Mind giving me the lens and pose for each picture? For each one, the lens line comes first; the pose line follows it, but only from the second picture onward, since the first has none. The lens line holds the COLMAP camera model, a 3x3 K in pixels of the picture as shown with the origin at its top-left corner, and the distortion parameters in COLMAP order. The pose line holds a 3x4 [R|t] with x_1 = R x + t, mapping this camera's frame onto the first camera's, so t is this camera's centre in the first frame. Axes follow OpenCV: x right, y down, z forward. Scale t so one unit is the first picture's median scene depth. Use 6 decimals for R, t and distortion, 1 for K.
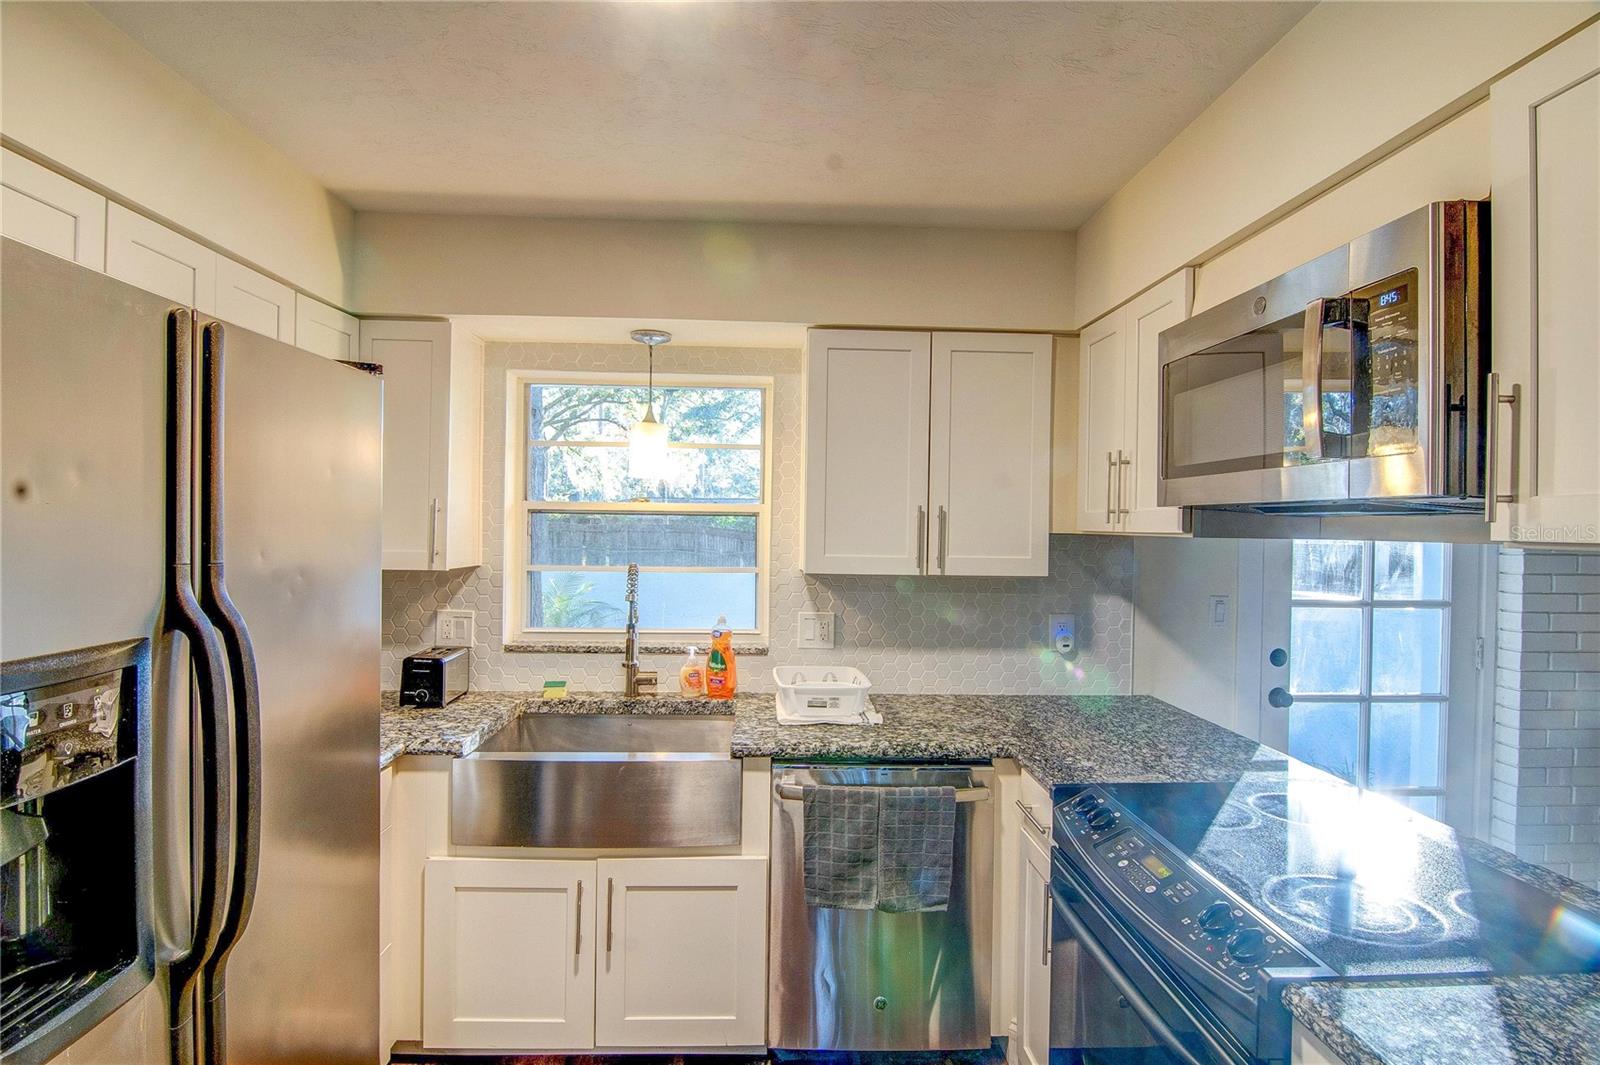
lens RADIAL K [[784.2, 0, 795.1], [0, 784.2, 529.3], [0, 0, 1]] dist [-0.011093, -0.007463]
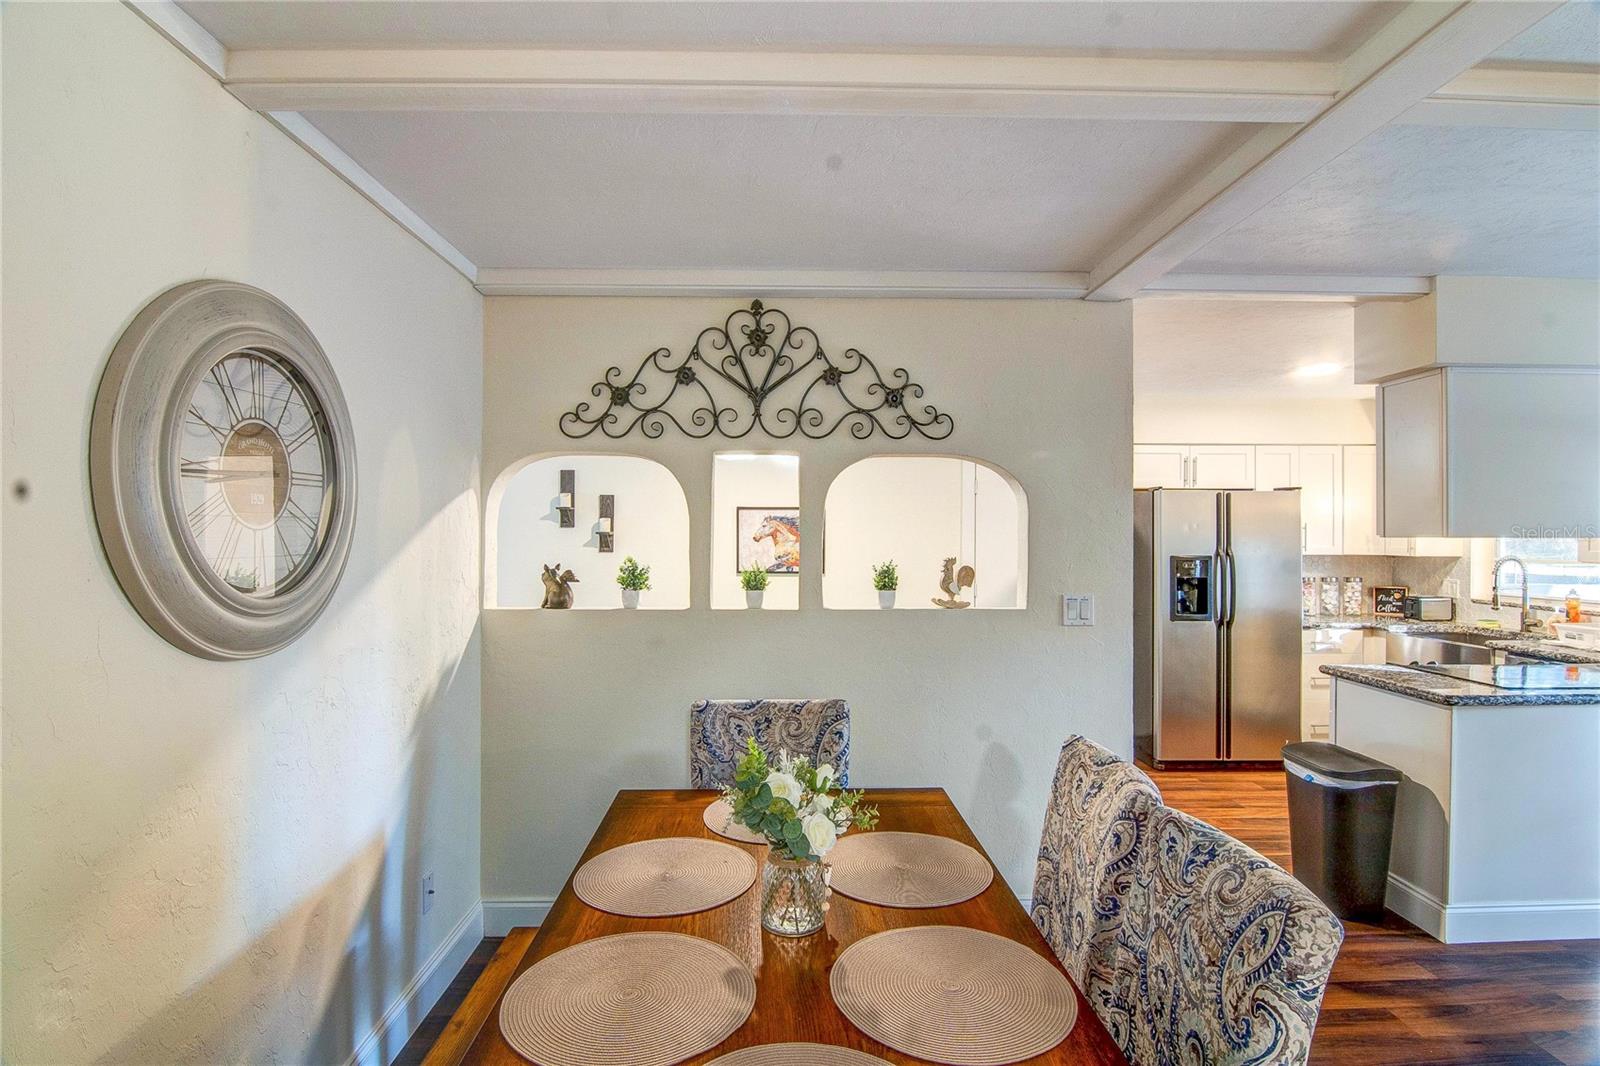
lens RADIAL K [[784.2, 0, 805.6], [0, 784.2, 531.6], [0, 0, 1]] dist [-0.011093, -0.007463]
pose [[-0.037691, -0.018692, -0.999115, 1.738928], [-0.001065, 0.999825, -0.018665, 0.019980], [0.999289, 0.000360, -0.037704, -0.619249]]
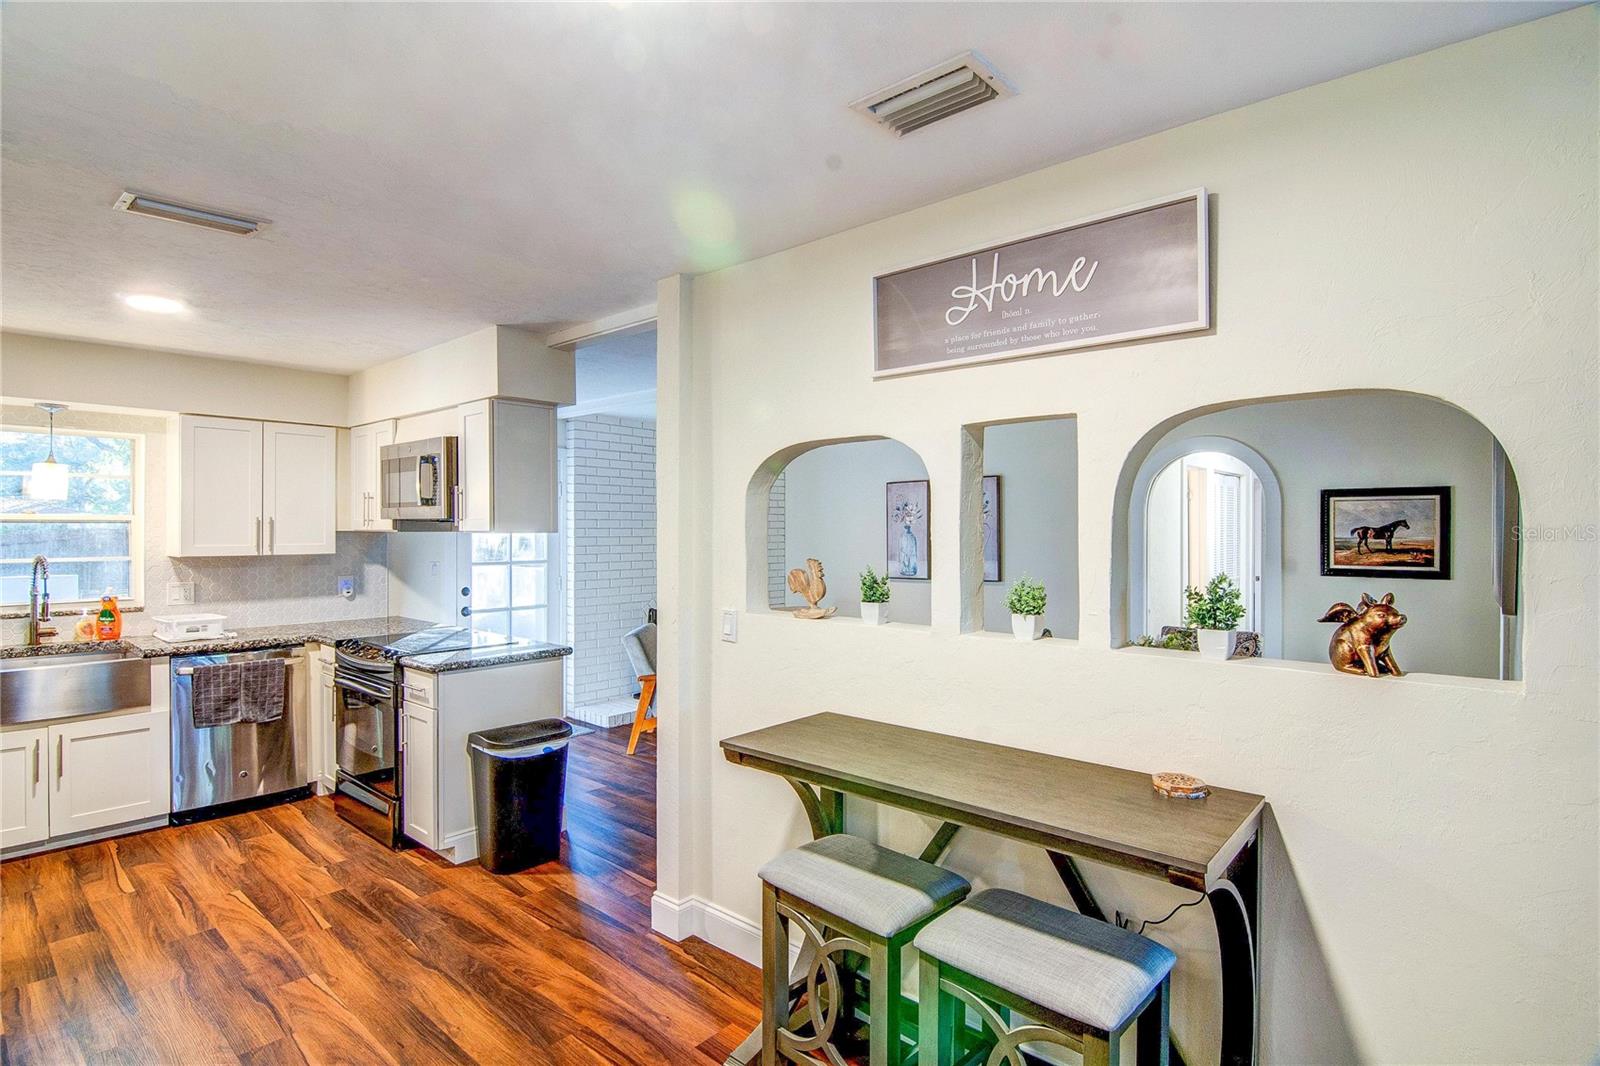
lens RADIAL K [[784.2, 0, 779.3], [0, 784.2, 528.6], [0, 0, 1]] dist [-0.011093, -0.007463]
pose [[0.698327, -0.014436, 0.715634, -0.284371], [0.010223, 0.999896, 0.010194, -0.009218], [-0.715706, 0.000197, 0.698401, -1.110958]]
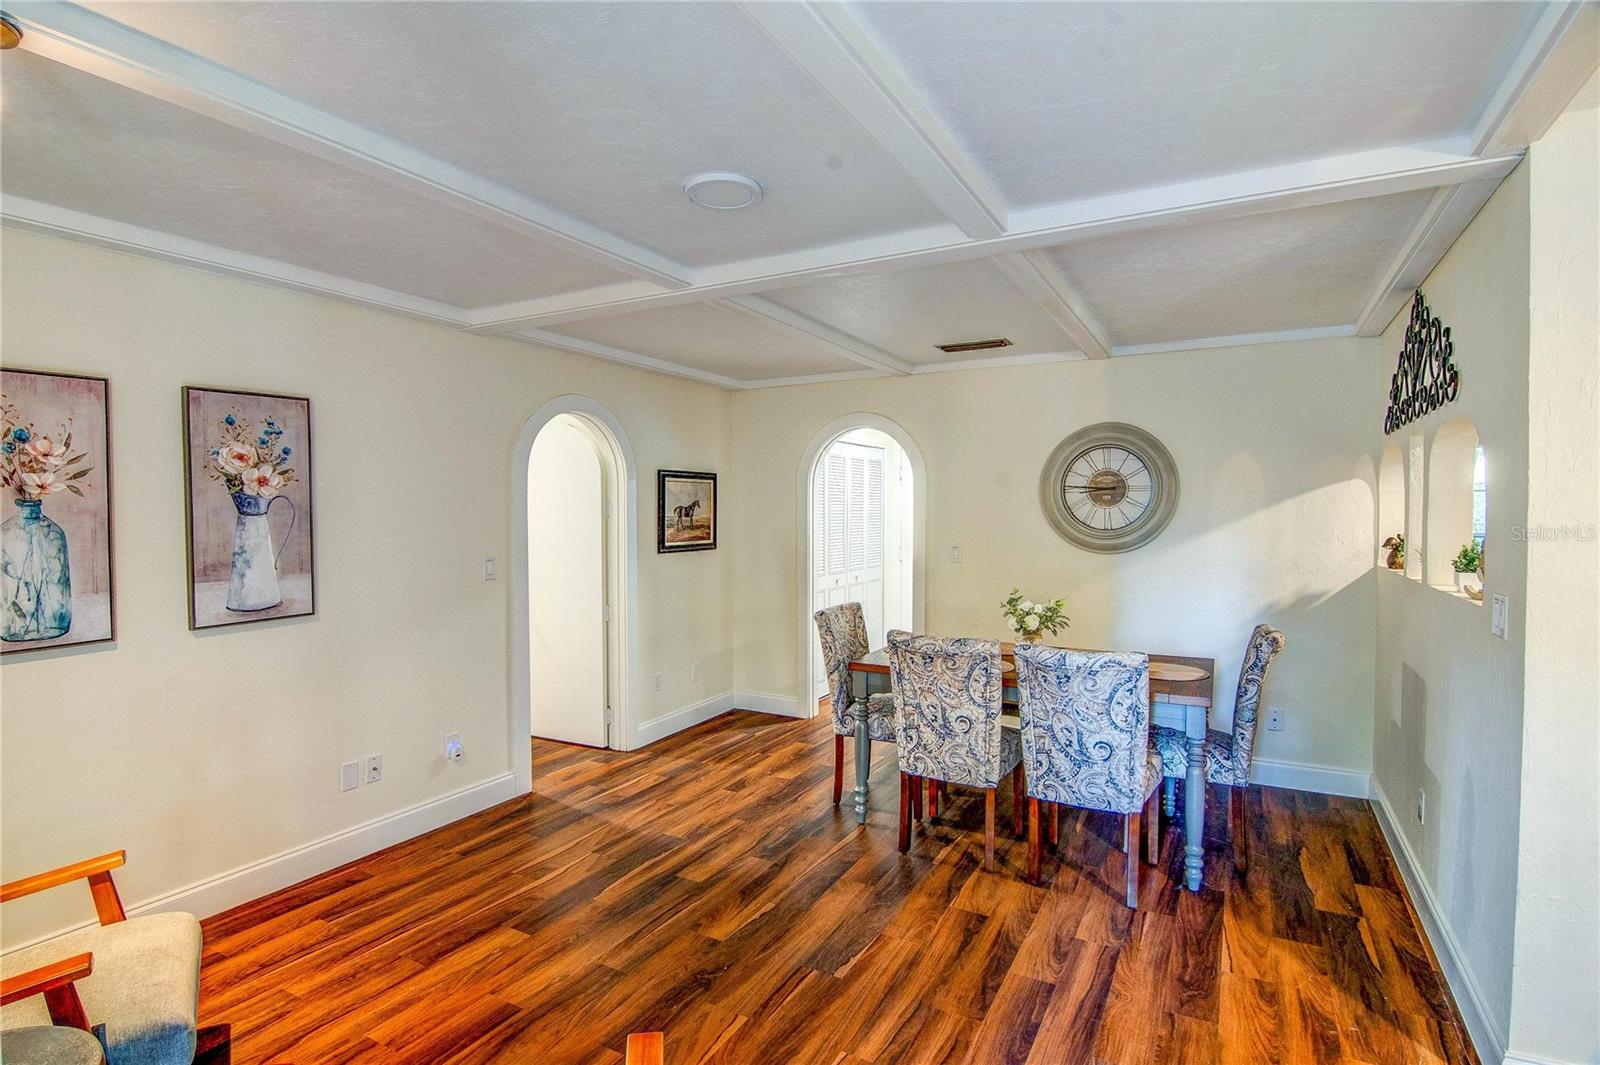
lens RADIAL K [[784.2, 0, 798.6], [0, 784.2, 529.3], [0, 0, 1]] dist [-0.011093, -0.007463]
pose [[-0.851804, -0.024973, 0.523265, 0.738052], [-0.009320, 0.999427, 0.032526, 0.011583], [-0.523777, 0.022829, -0.851549, 0.868711]]
